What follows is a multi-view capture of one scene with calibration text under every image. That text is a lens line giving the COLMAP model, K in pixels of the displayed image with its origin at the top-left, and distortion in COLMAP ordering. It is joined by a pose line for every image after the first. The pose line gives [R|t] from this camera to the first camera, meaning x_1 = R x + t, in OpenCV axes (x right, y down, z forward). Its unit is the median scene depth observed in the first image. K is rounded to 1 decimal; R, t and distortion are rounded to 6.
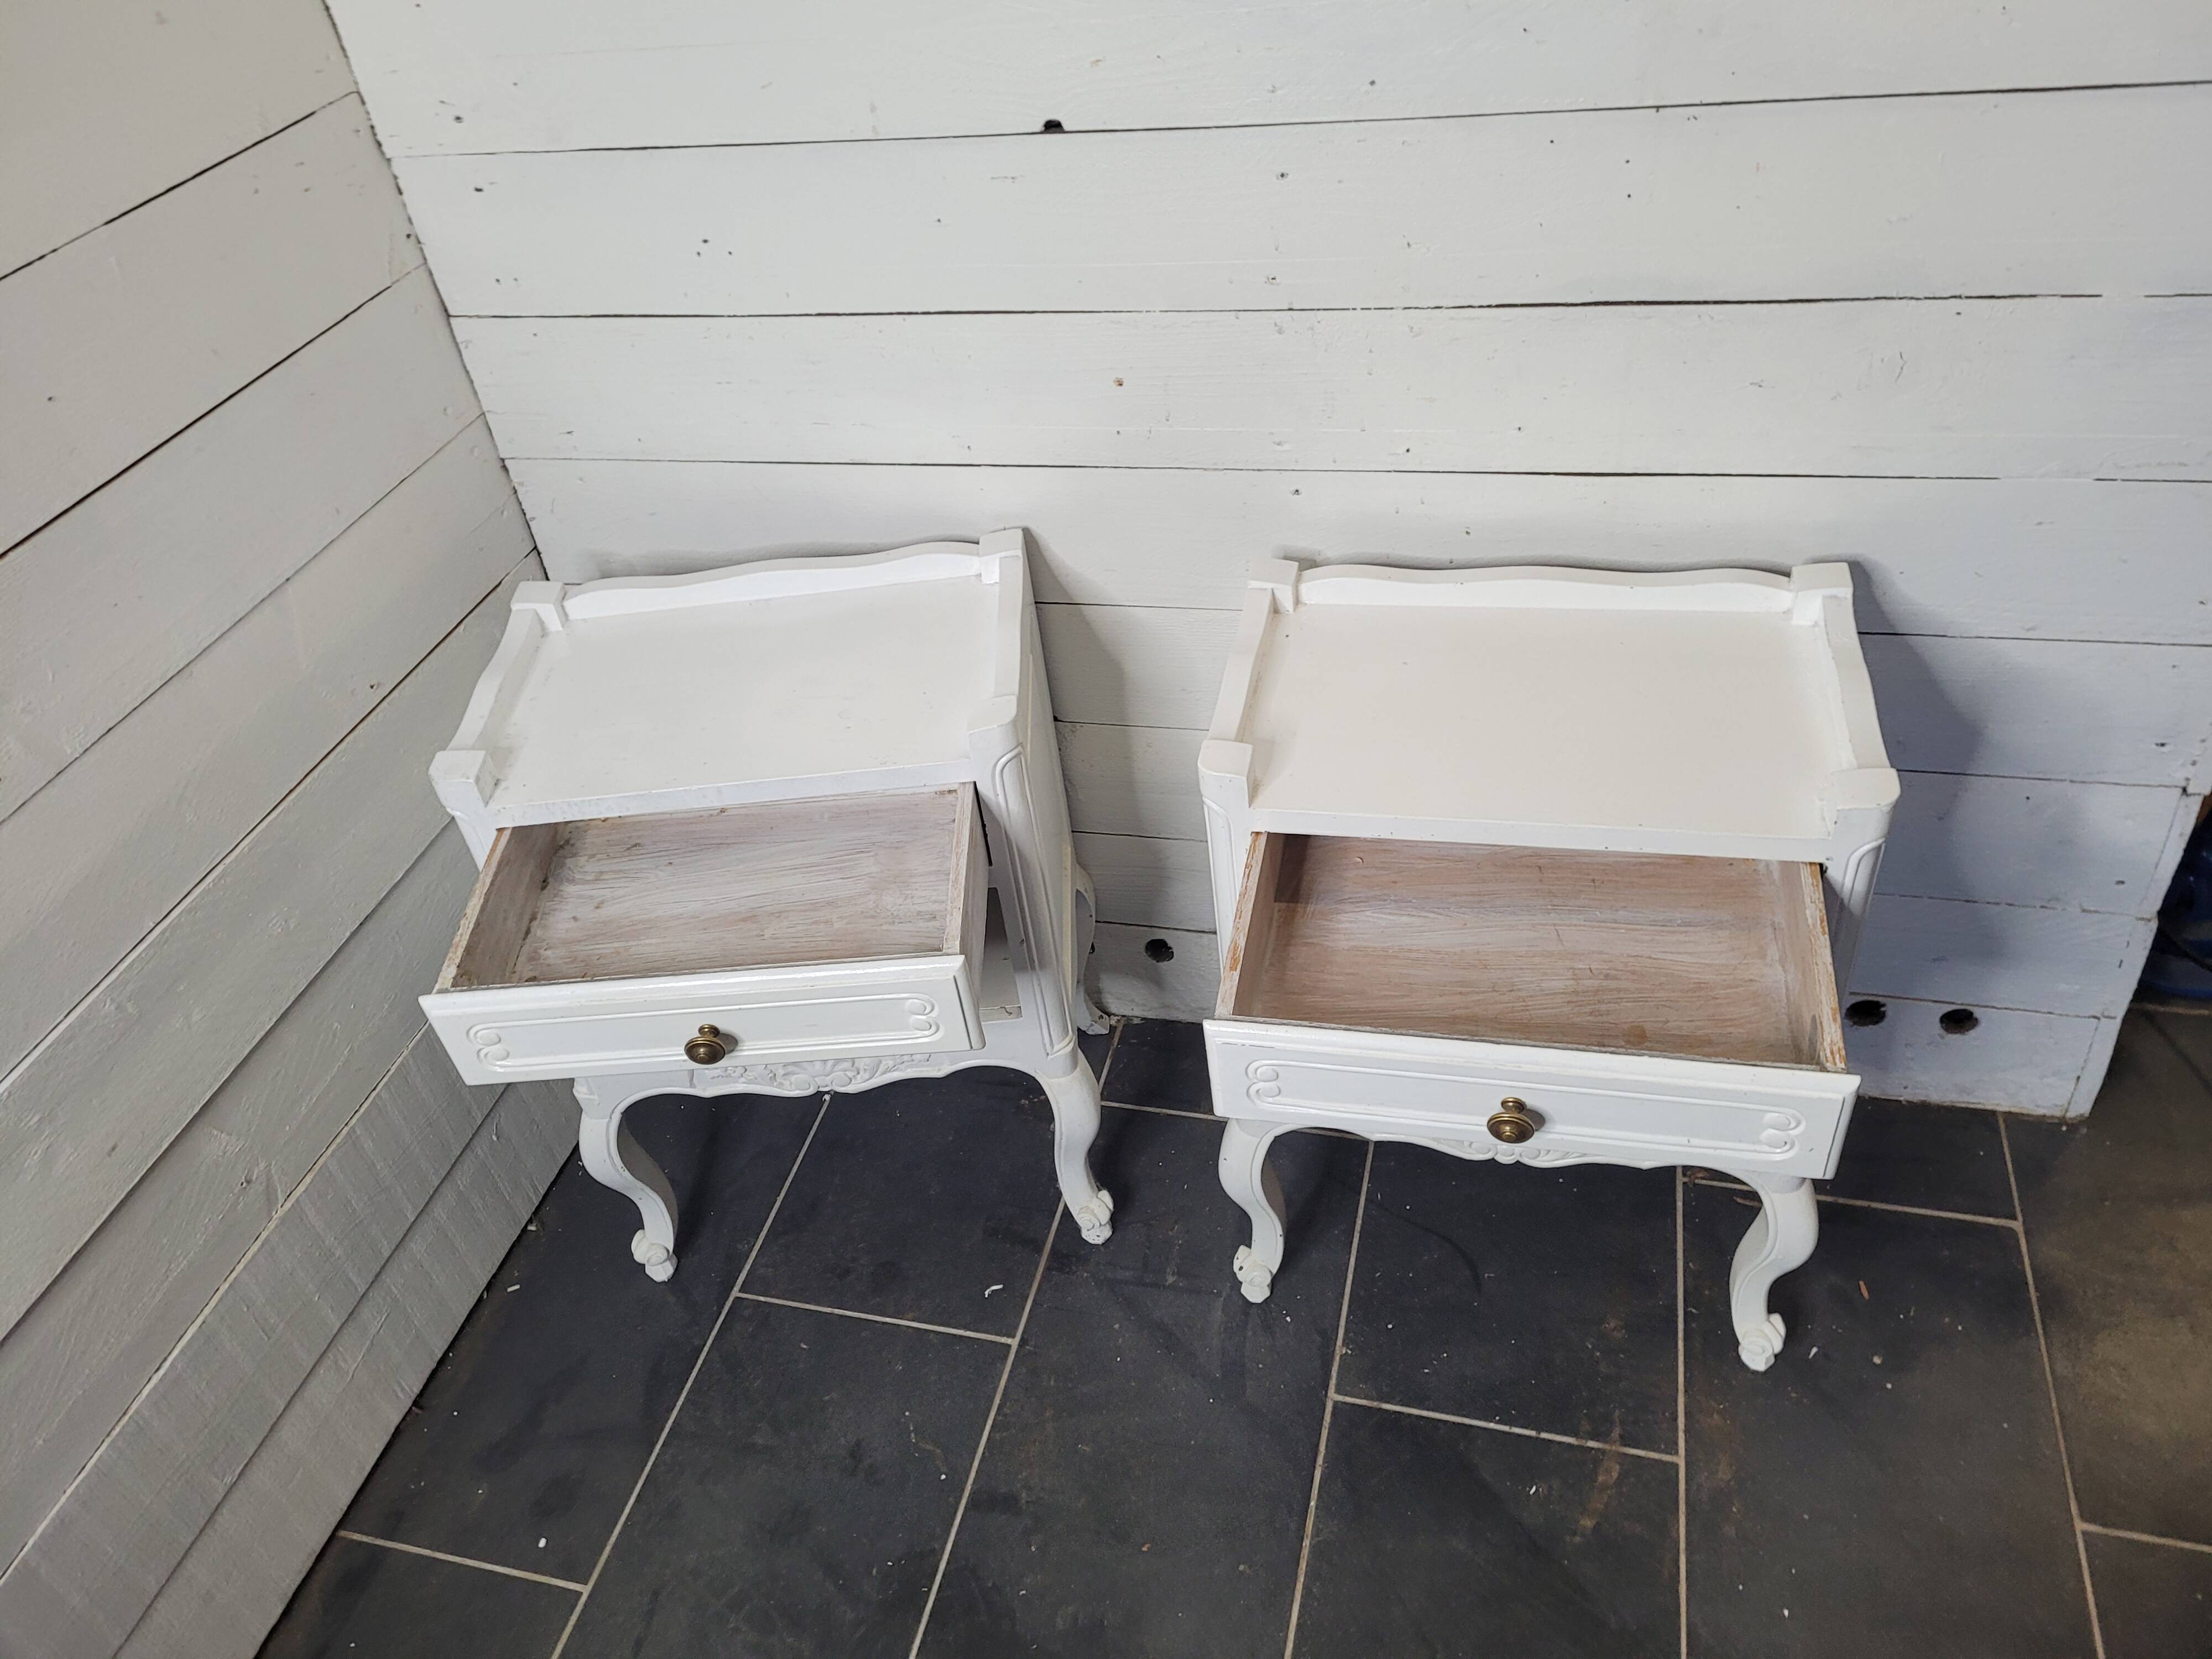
lens RADIAL K [[1664.4, 0, 1083.4], [0, 1664.4, 784.7], [0, 0, 1]] dist [0.062834, -0.056514]
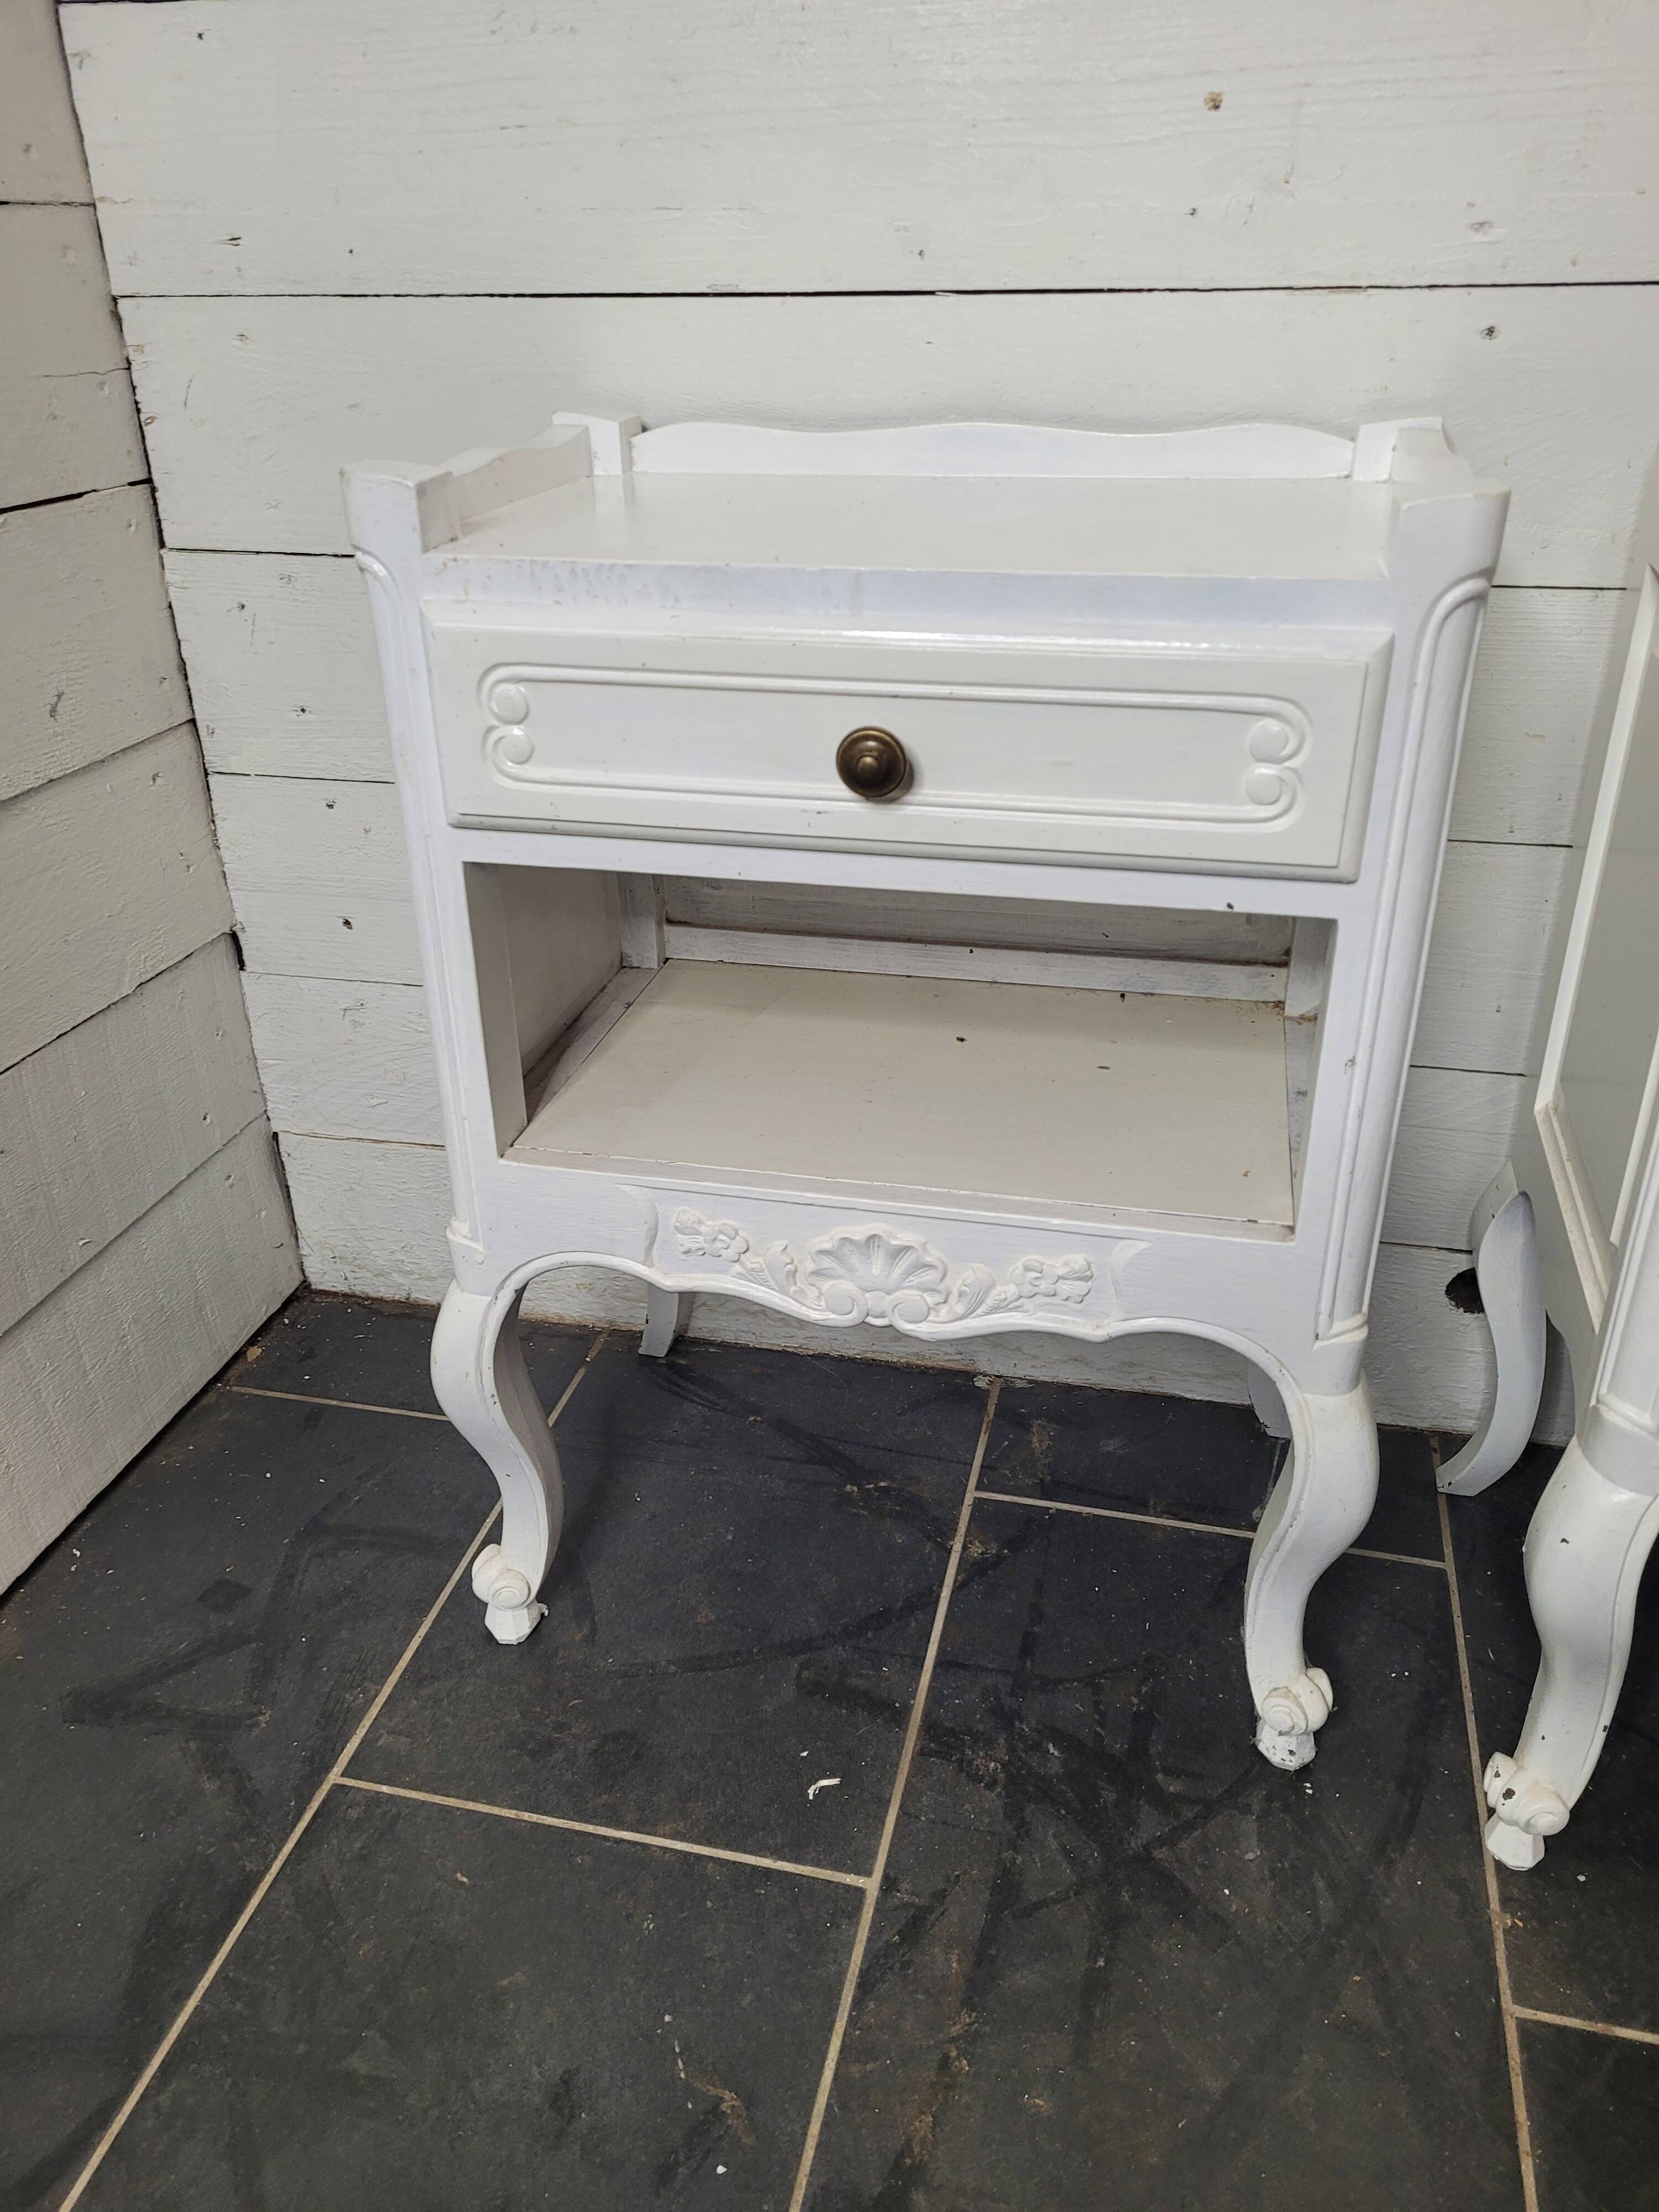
lens RADIAL K [[1664.4, 0, 840.4], [0, 1664.4, 1111.3], [0, 0, 1]] dist [0.062834, -0.056514]
pose [[0.993676, 0.079767, 0.079022, -0.119202], [-0.063359, 0.979371, -0.191880, 0.210447], [-0.092697, 0.185659, 0.978232, 0.469053]]
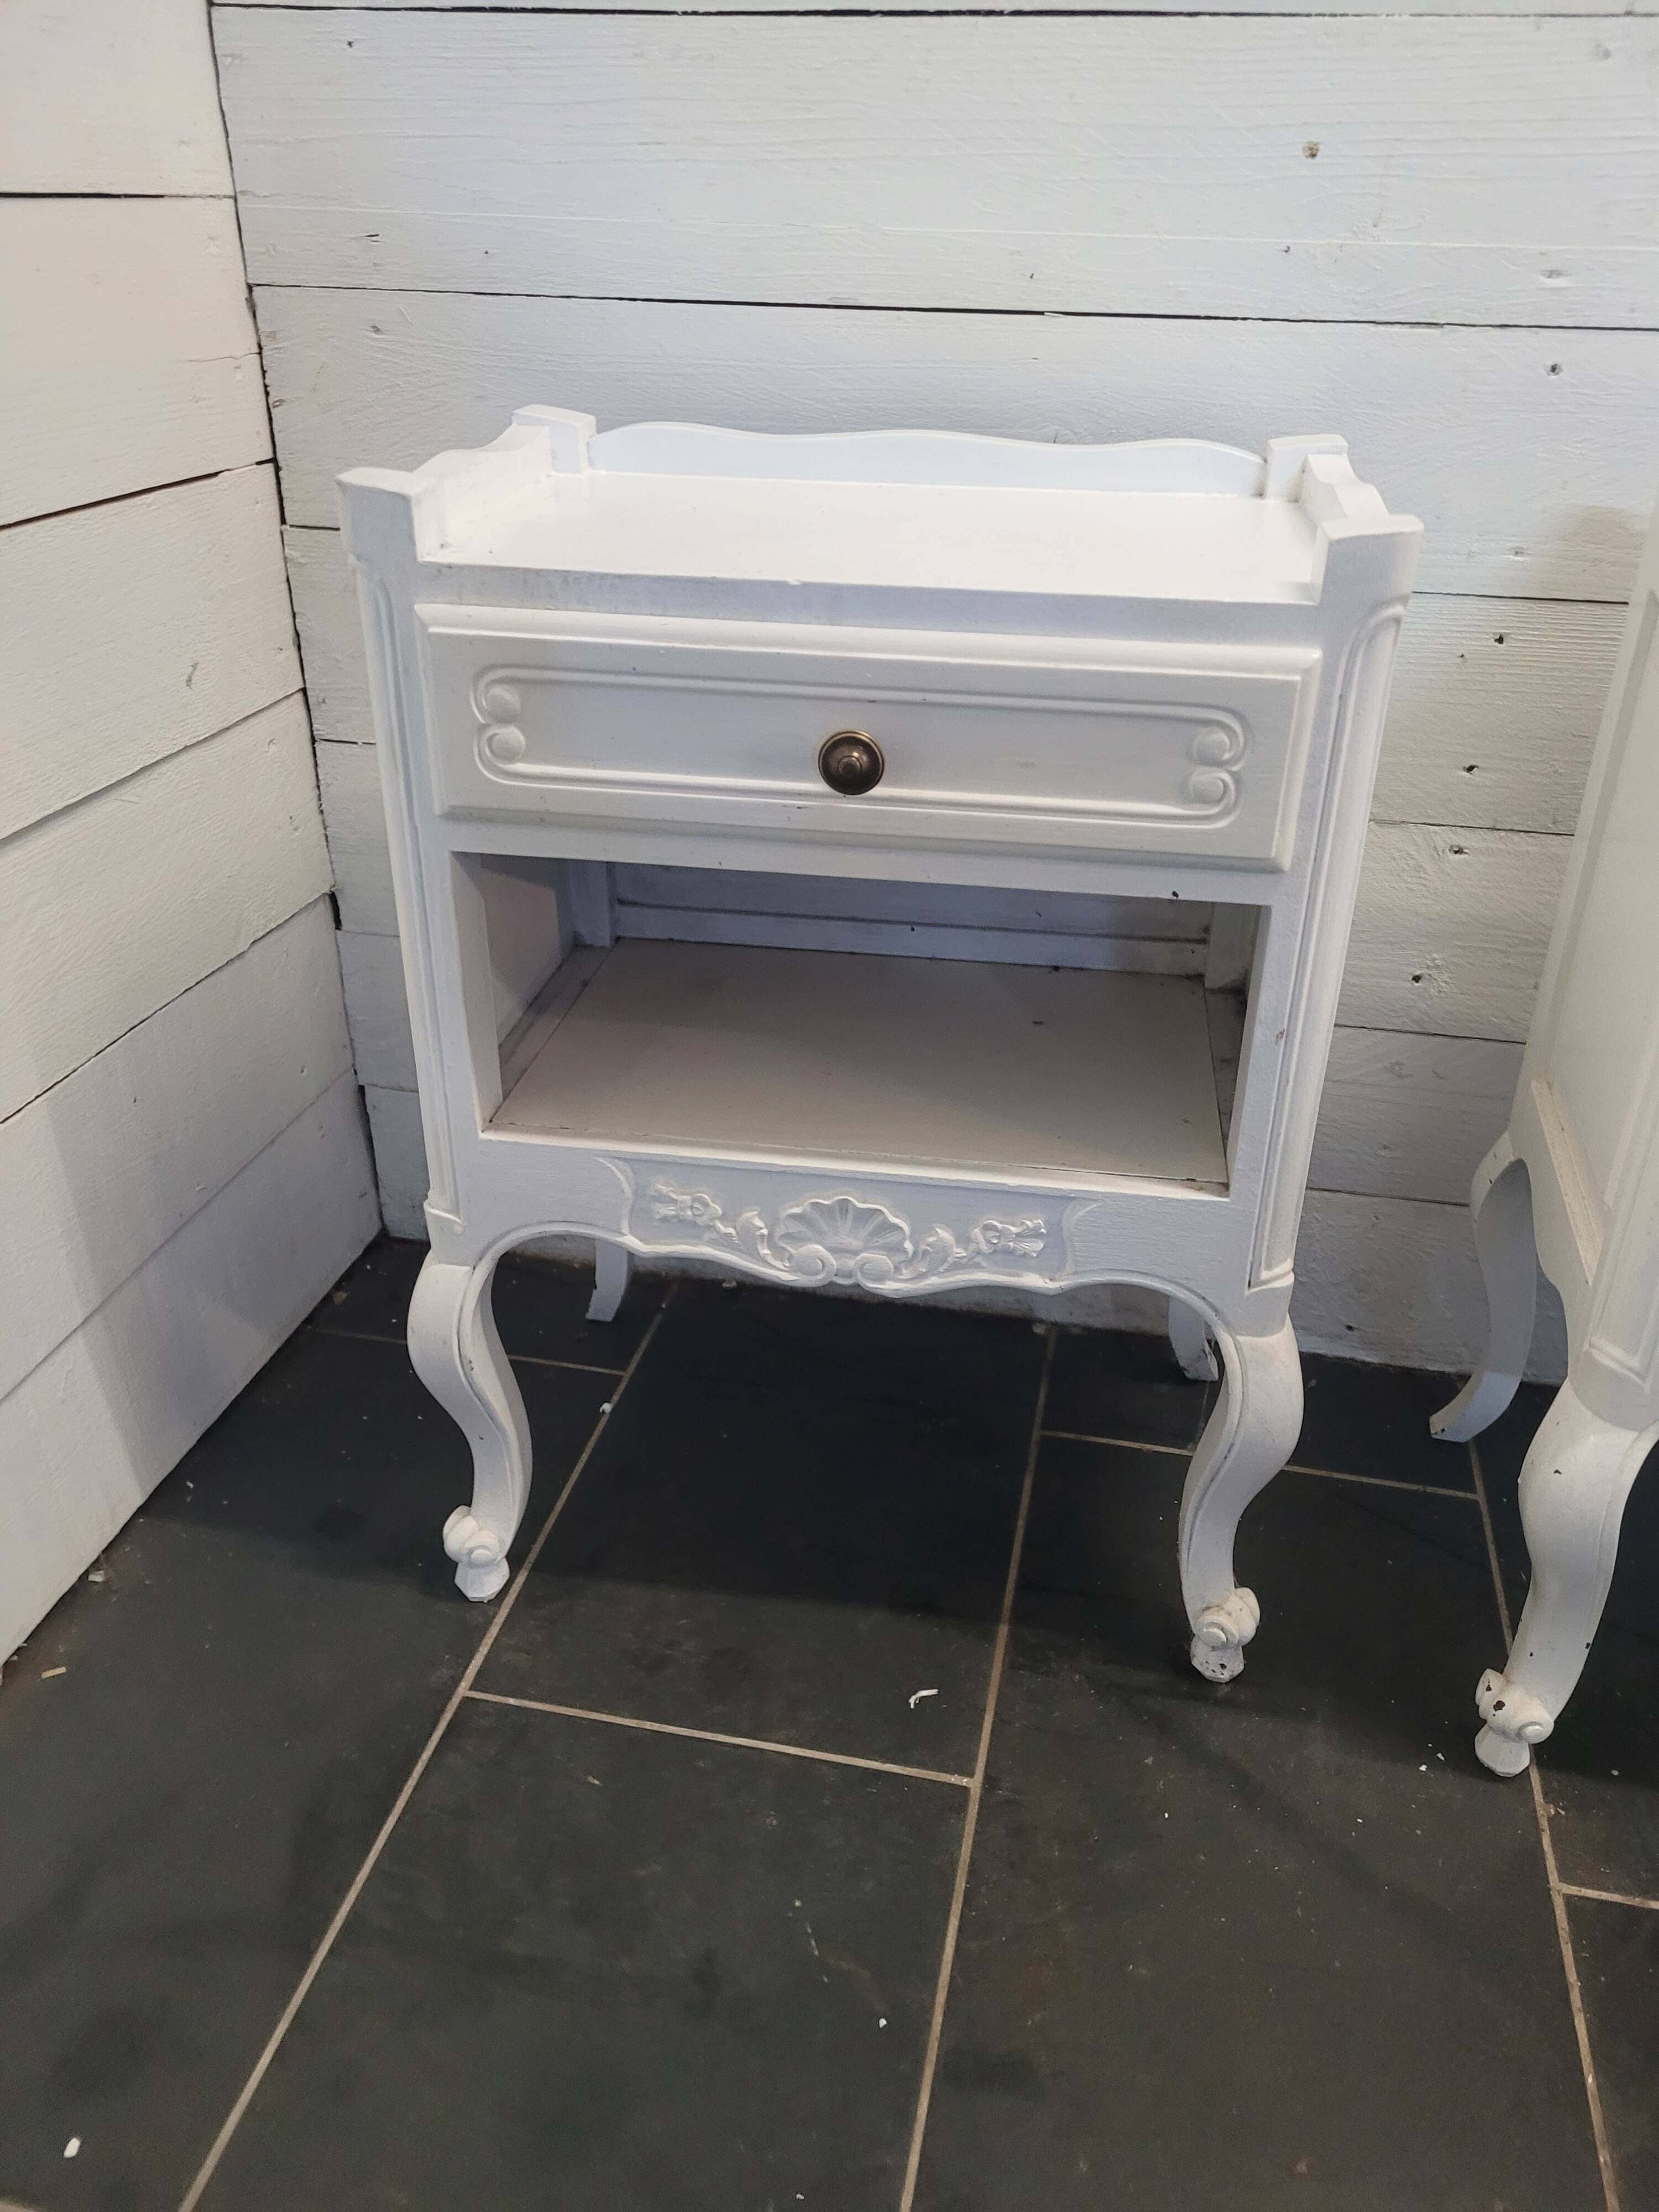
lens RADIAL K [[1664.4, 0, 874.1], [0, 1664.4, 1084.7], [0, 0, 1]] dist [0.062834, -0.056514]
pose [[0.987744, 0.091226, 0.126647, -0.180153], [-0.066294, 0.979790, -0.188724, 0.223899], [-0.141304, 0.178015, 0.973829, 0.431953]]
